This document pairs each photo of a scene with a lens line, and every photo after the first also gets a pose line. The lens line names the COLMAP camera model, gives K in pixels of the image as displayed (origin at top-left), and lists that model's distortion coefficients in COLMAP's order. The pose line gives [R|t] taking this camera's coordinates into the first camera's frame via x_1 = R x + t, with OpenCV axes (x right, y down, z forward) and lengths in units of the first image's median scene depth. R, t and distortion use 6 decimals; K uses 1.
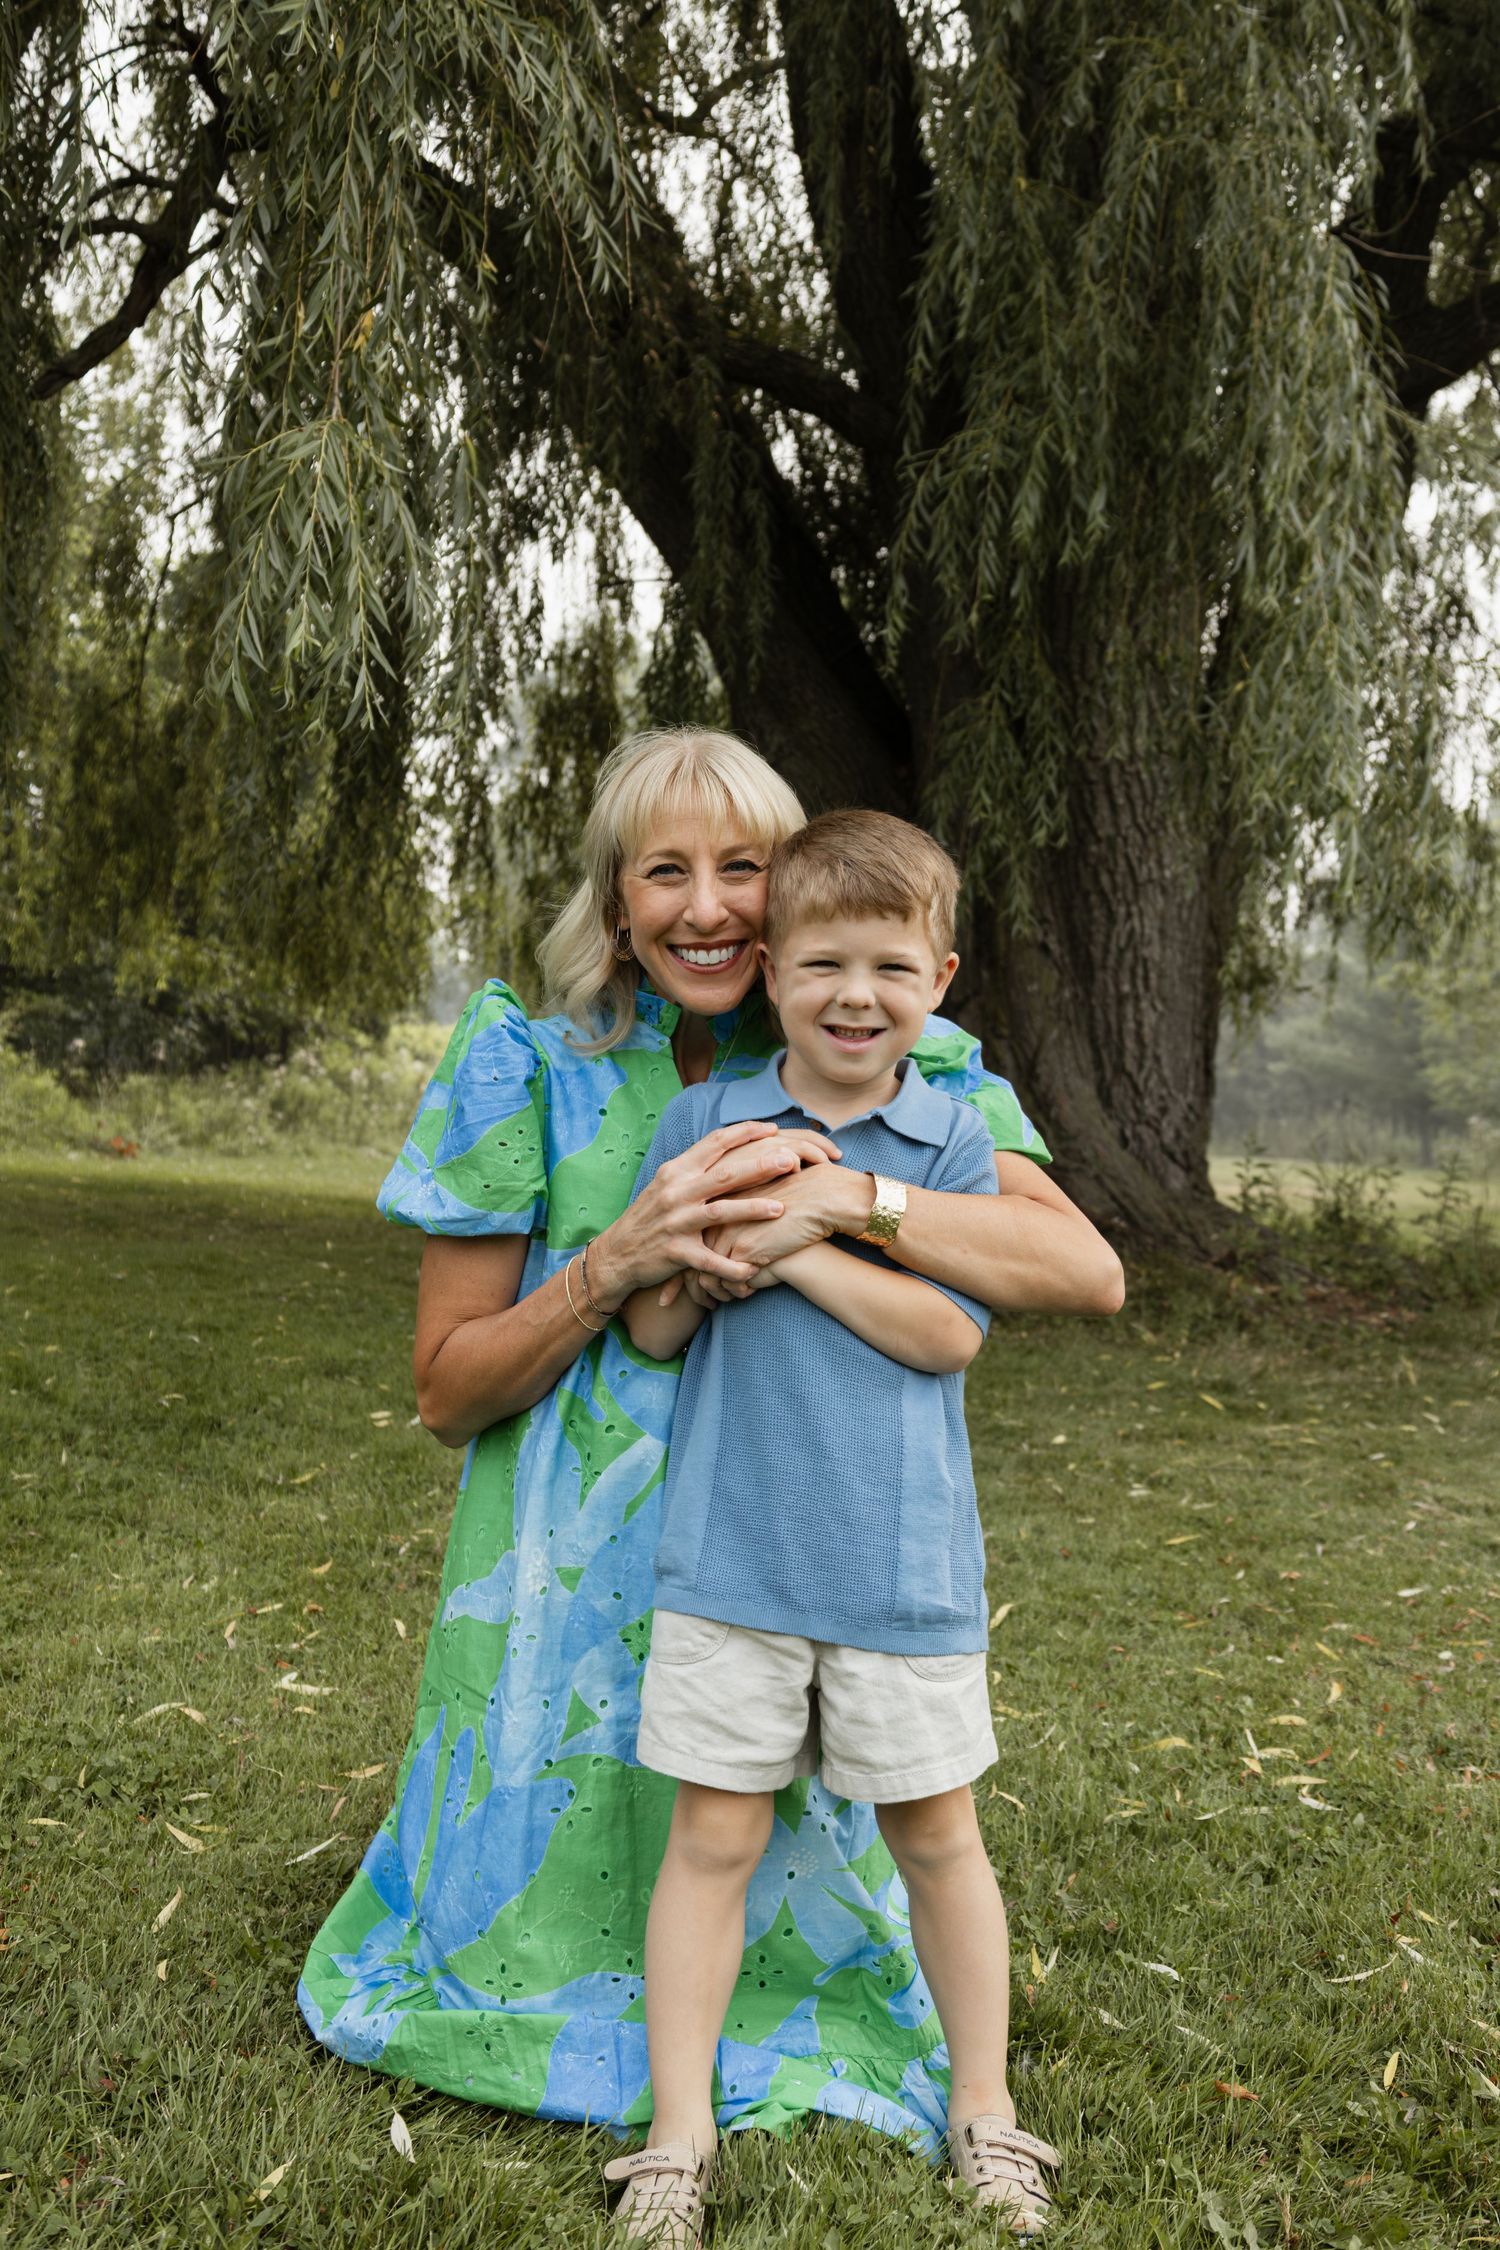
lens RADIAL K [[2778.0, 0, 759.5], [0, 2778.0, 1103.0], [0, 0, 1]] dist [0.042116, 0.000000]
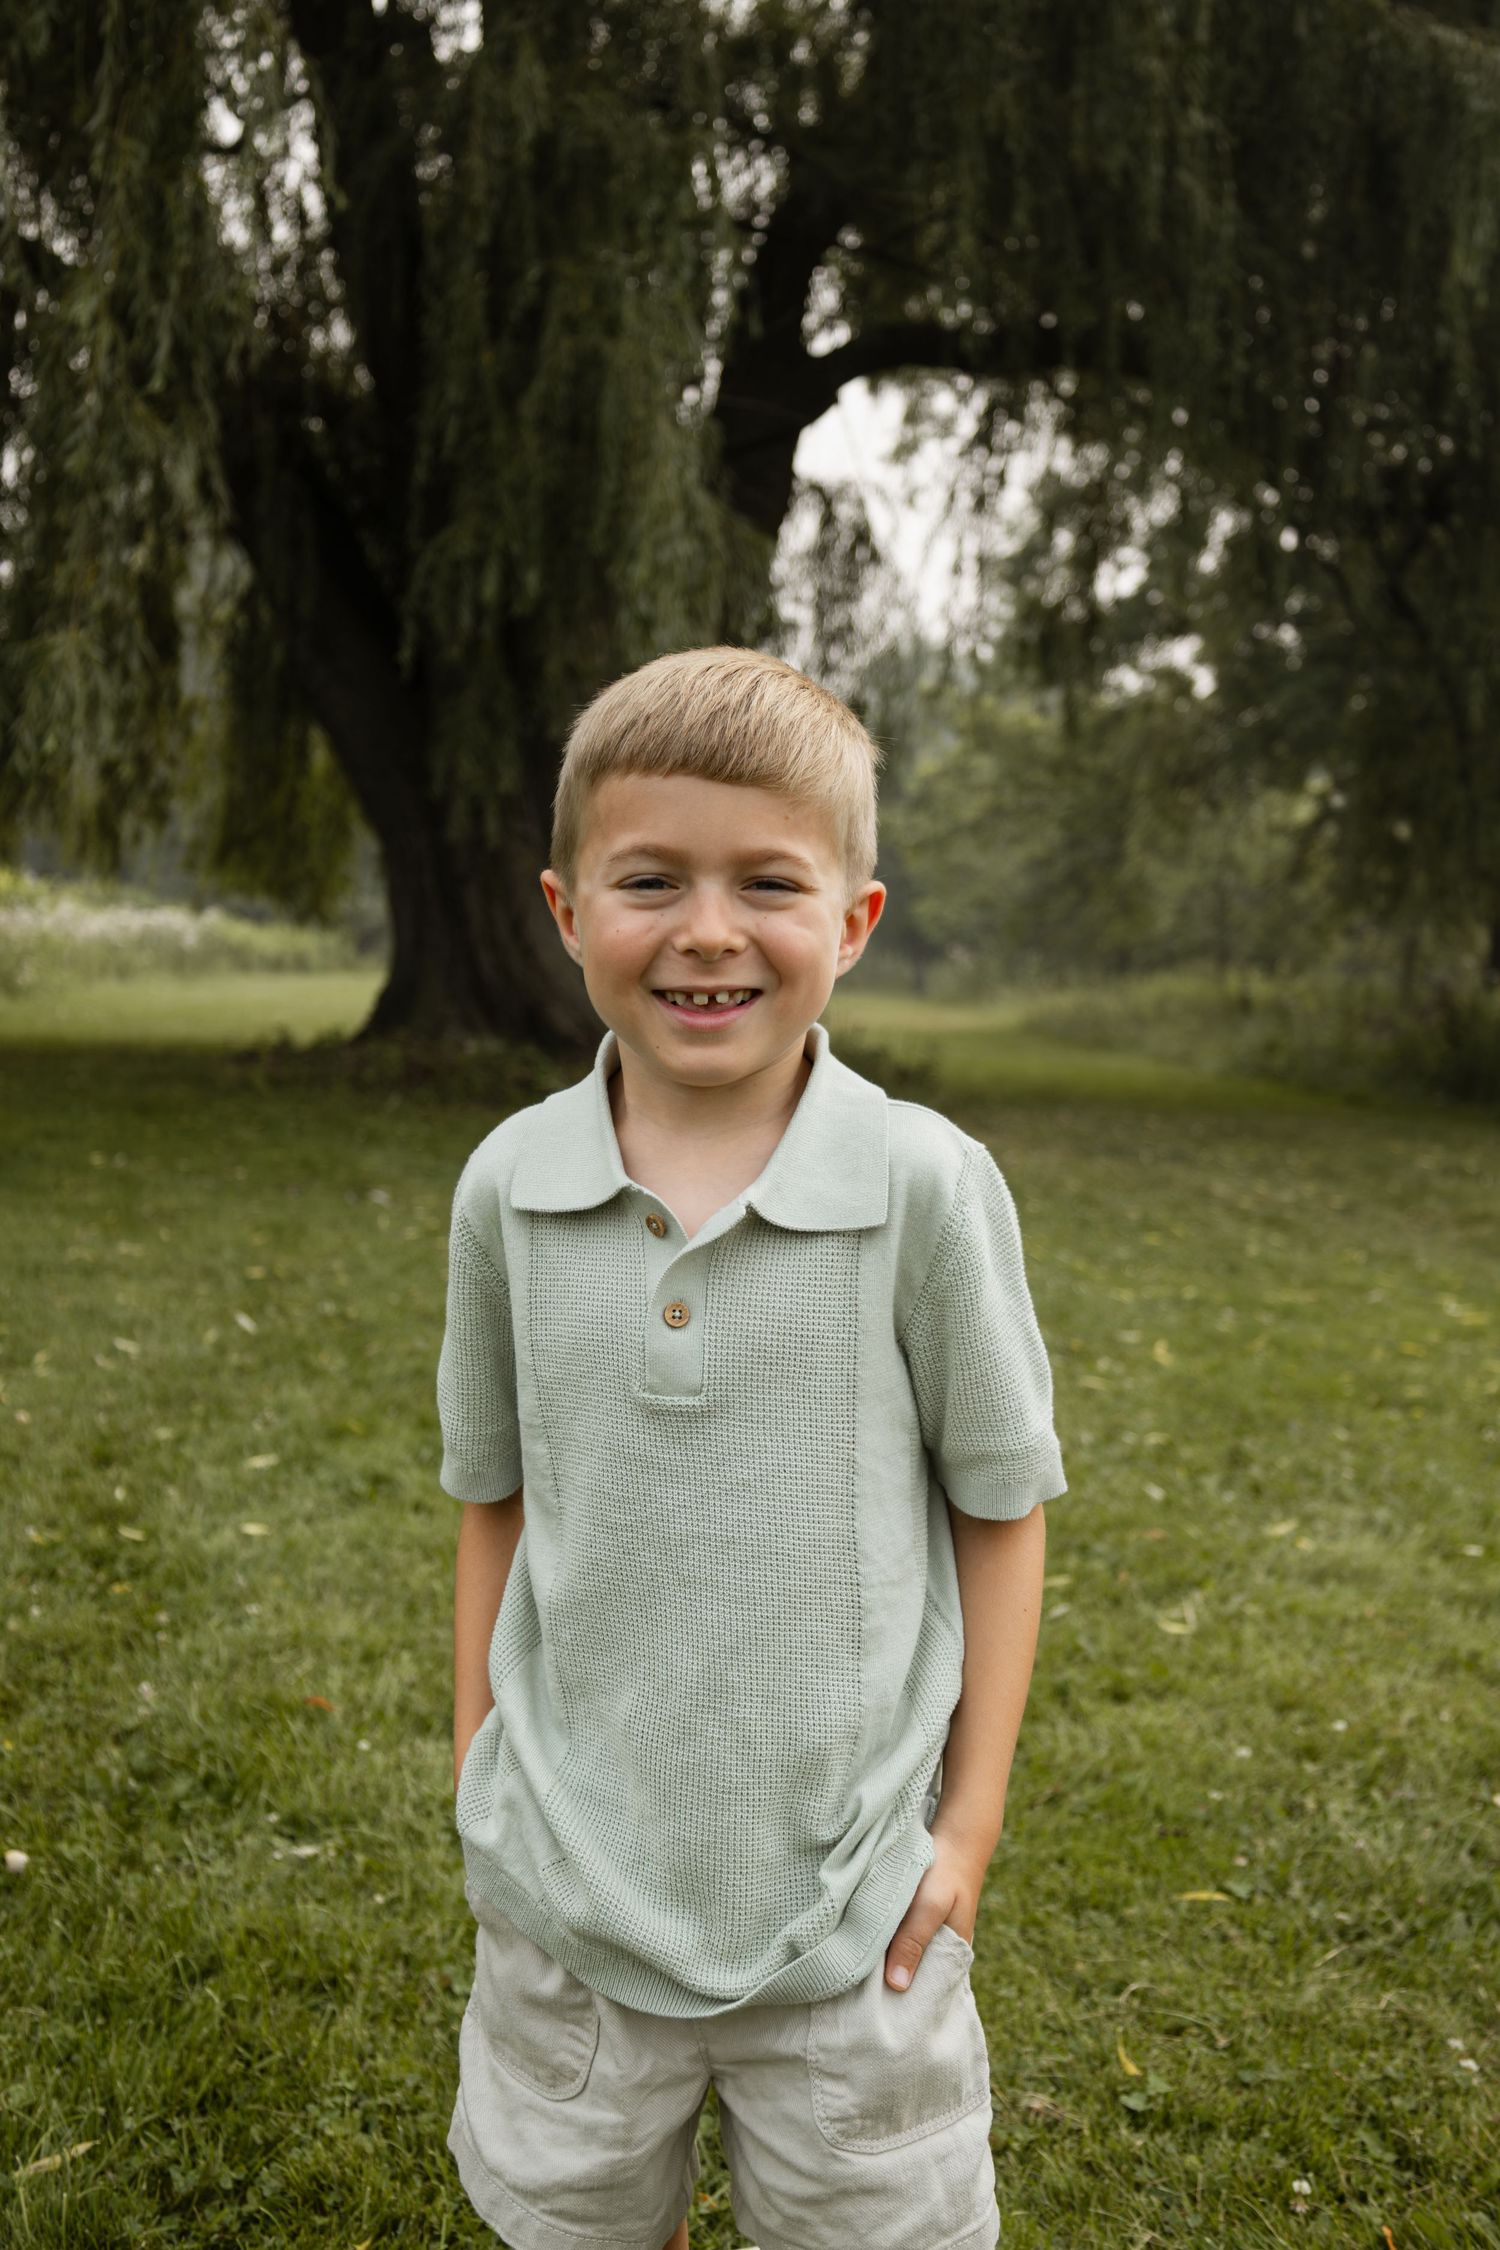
lens RADIAL K [[2605.9, 0, 789.9], [0, 2605.9, 1173.6], [0, 0, 1]] dist [0.035278, 0.000000]
pose [[0.982422, -0.021021, 0.185487, -0.016973], [0.004136, 0.995847, 0.090949, -0.012842], [-0.186629, -0.088583, 0.978429, -0.470476]]
